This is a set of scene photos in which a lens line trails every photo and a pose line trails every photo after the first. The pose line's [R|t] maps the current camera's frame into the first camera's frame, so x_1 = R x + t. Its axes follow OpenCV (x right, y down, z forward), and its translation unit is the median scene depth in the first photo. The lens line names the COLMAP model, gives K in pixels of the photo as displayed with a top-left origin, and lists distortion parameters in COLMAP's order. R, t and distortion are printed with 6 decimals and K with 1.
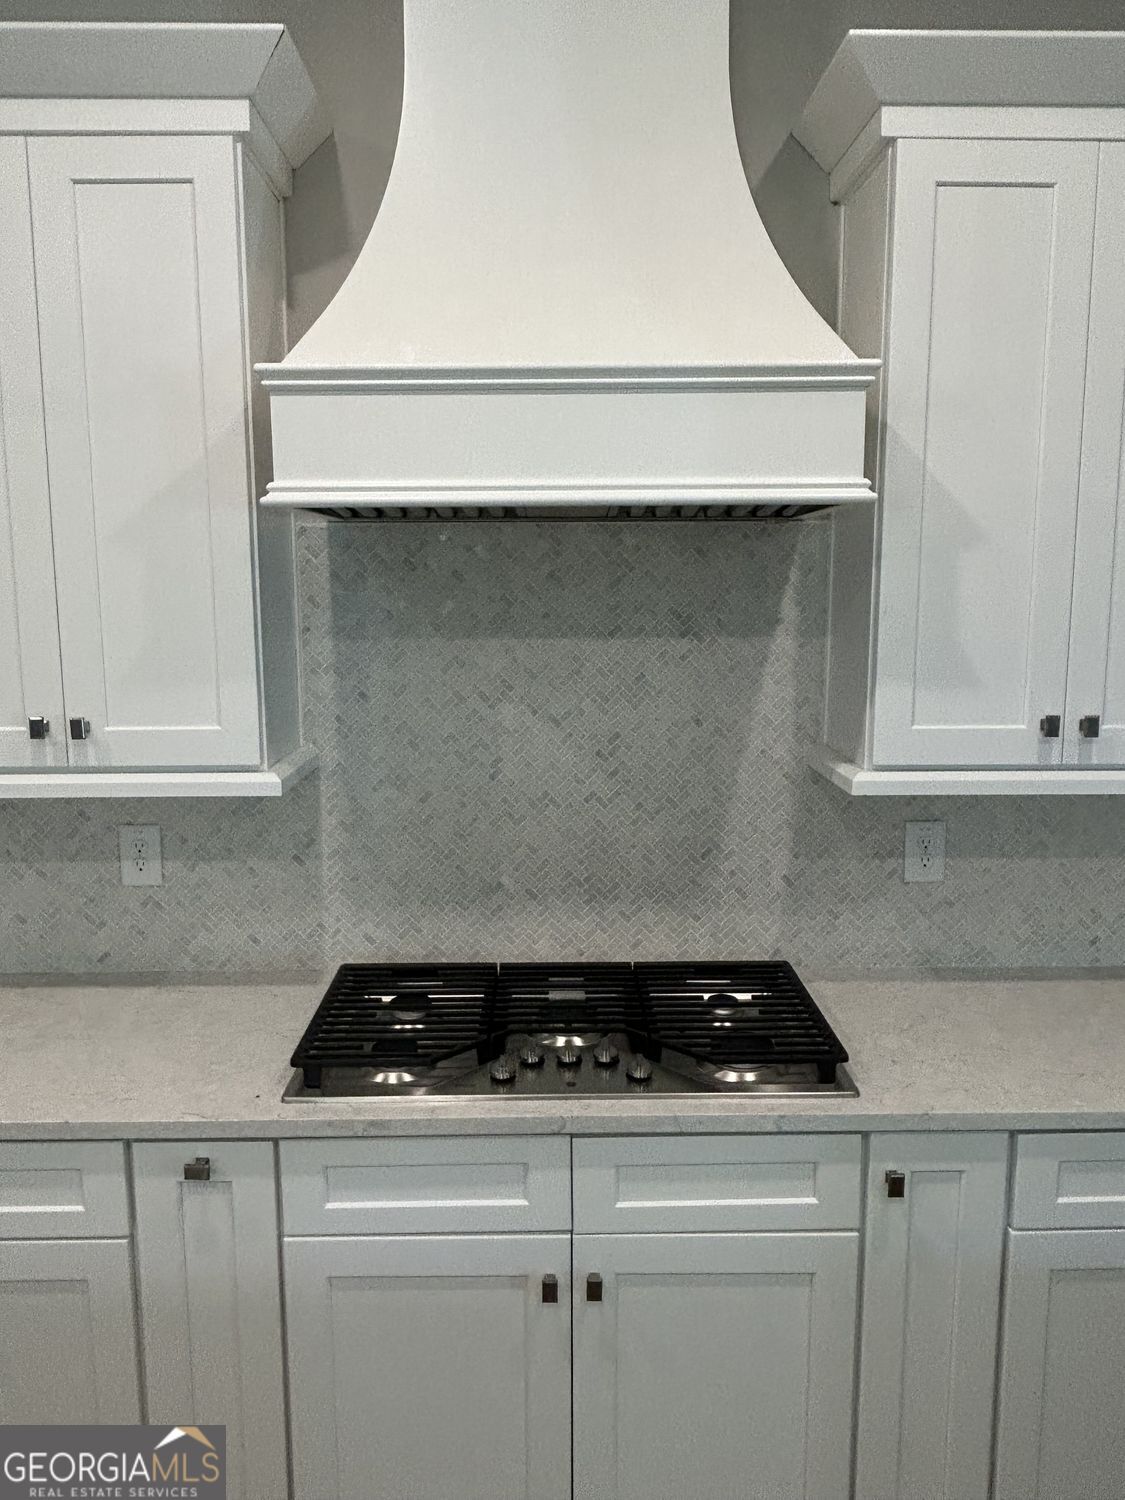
lens RADIAL K [[1165.2, 0, 540.1], [0, 1165.2, 724.2], [0, 0, 1]] dist [0.010068, -0.003637]
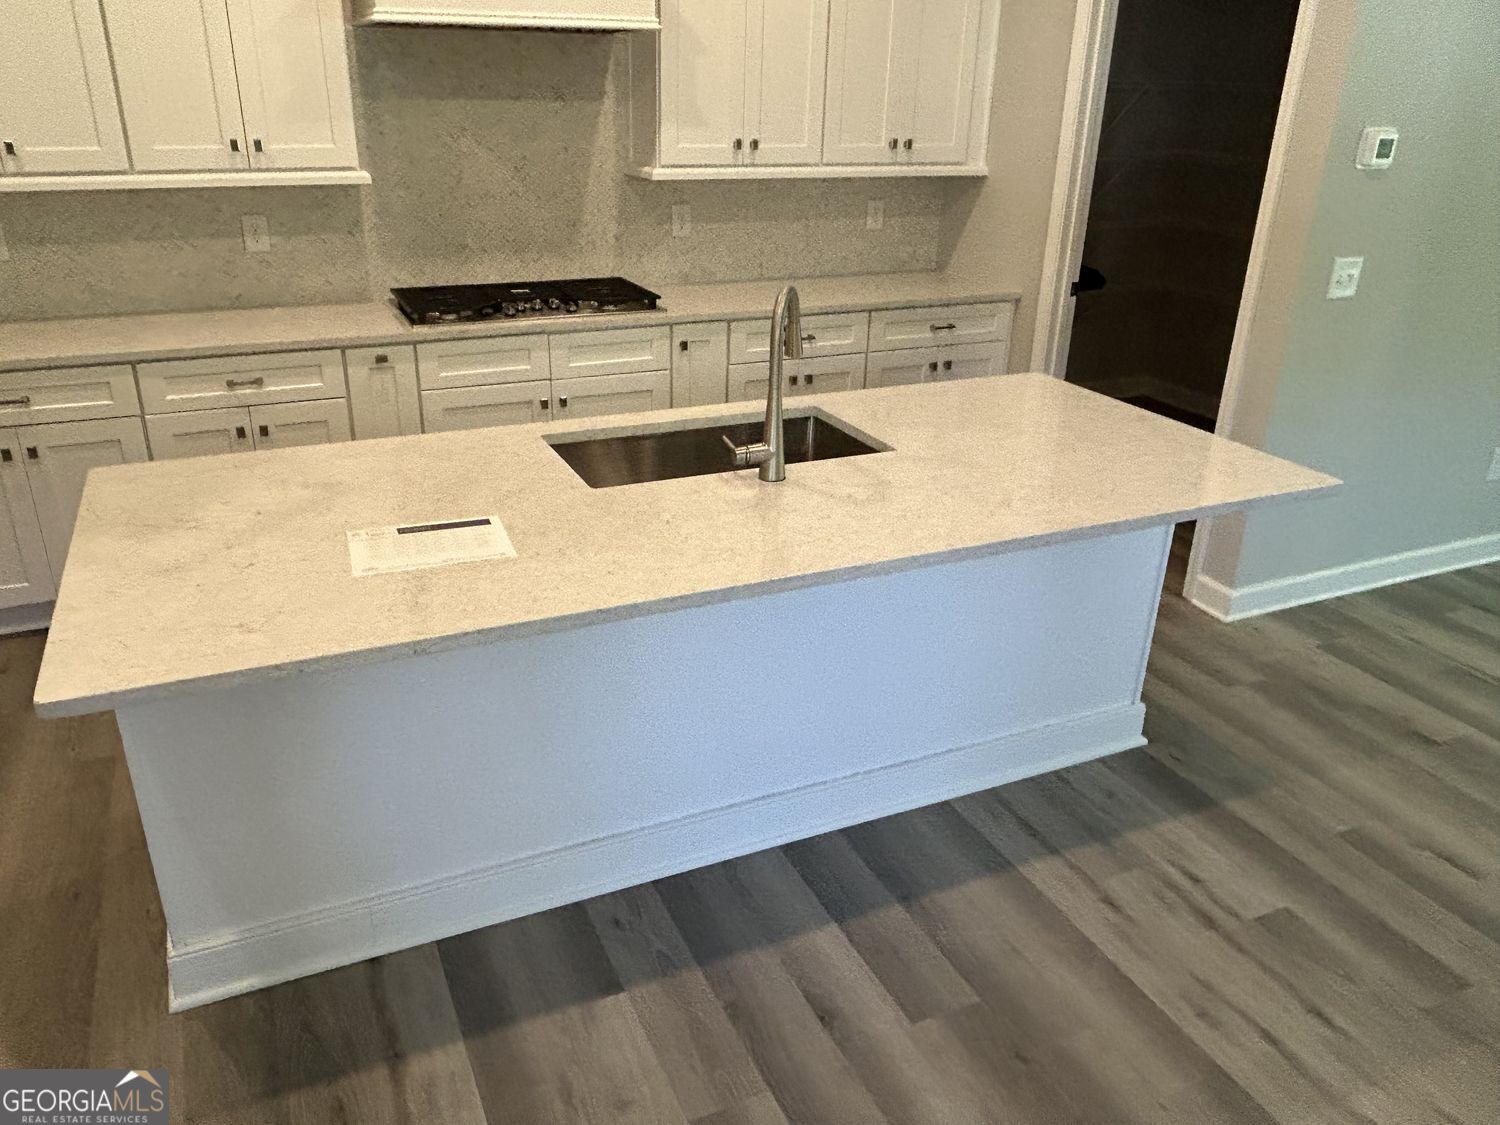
lens RADIAL K [[1165.2, 0, 742.2], [0, 1165.2, 573.2], [0, 0, 1]] dist [0.010068, -0.003637]
pose [[0.913433, -0.141721, 0.381517, -0.467570], [0.030952, 0.958888, 0.282091, 0.145722], [-0.405810, -0.245863, 0.880267, -1.044168]]
